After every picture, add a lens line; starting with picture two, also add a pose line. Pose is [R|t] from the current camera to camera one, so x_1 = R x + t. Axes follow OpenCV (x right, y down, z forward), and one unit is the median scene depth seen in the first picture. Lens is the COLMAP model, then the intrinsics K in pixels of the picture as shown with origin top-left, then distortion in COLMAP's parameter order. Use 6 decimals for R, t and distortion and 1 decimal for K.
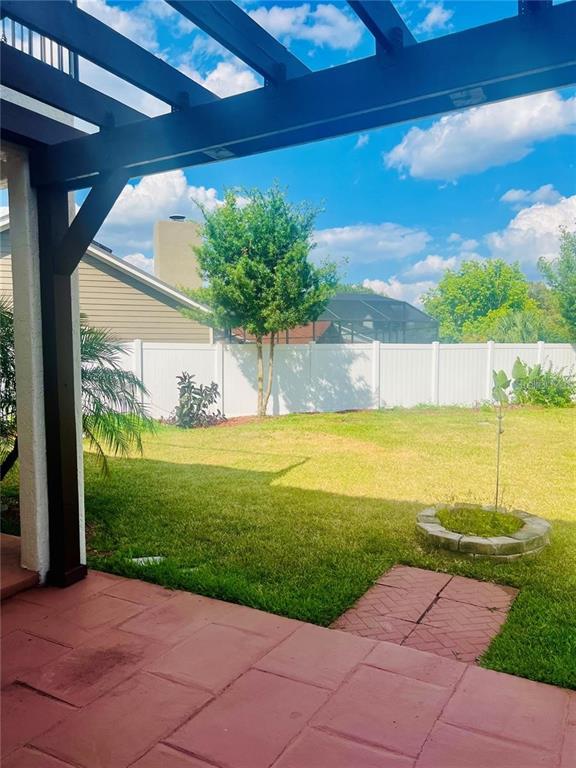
lens RADIAL K [[579.7, 0, 290.9], [0, 579.7, 386.6], [0, 0, 1]] dist [0.063069, -0.067316]
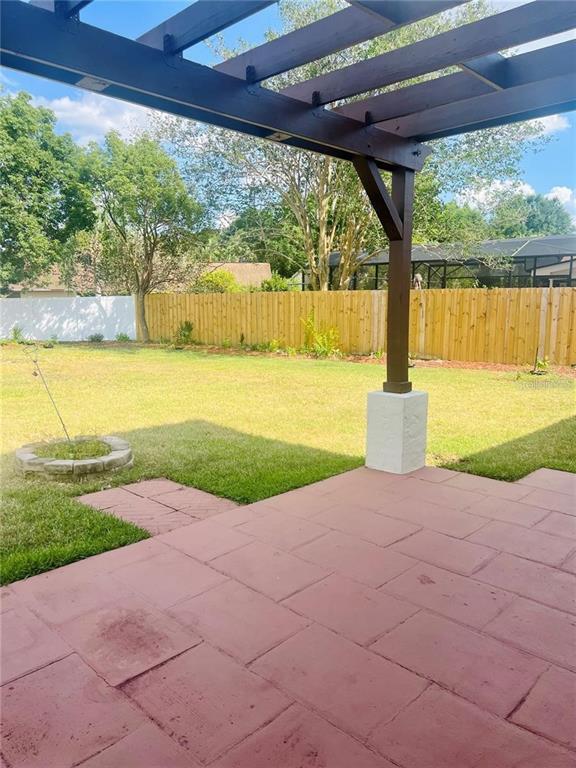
lens RADIAL K [[579.7, 0, 270.7], [0, 579.7, 388.6], [0, 0, 1]] dist [0.063069, -0.067316]
pose [[0.269140, -0.132902, 0.953887, -0.825558], [0.053590, 0.990965, 0.122947, -0.012496], [-0.961609, 0.018029, 0.273831, 0.389404]]
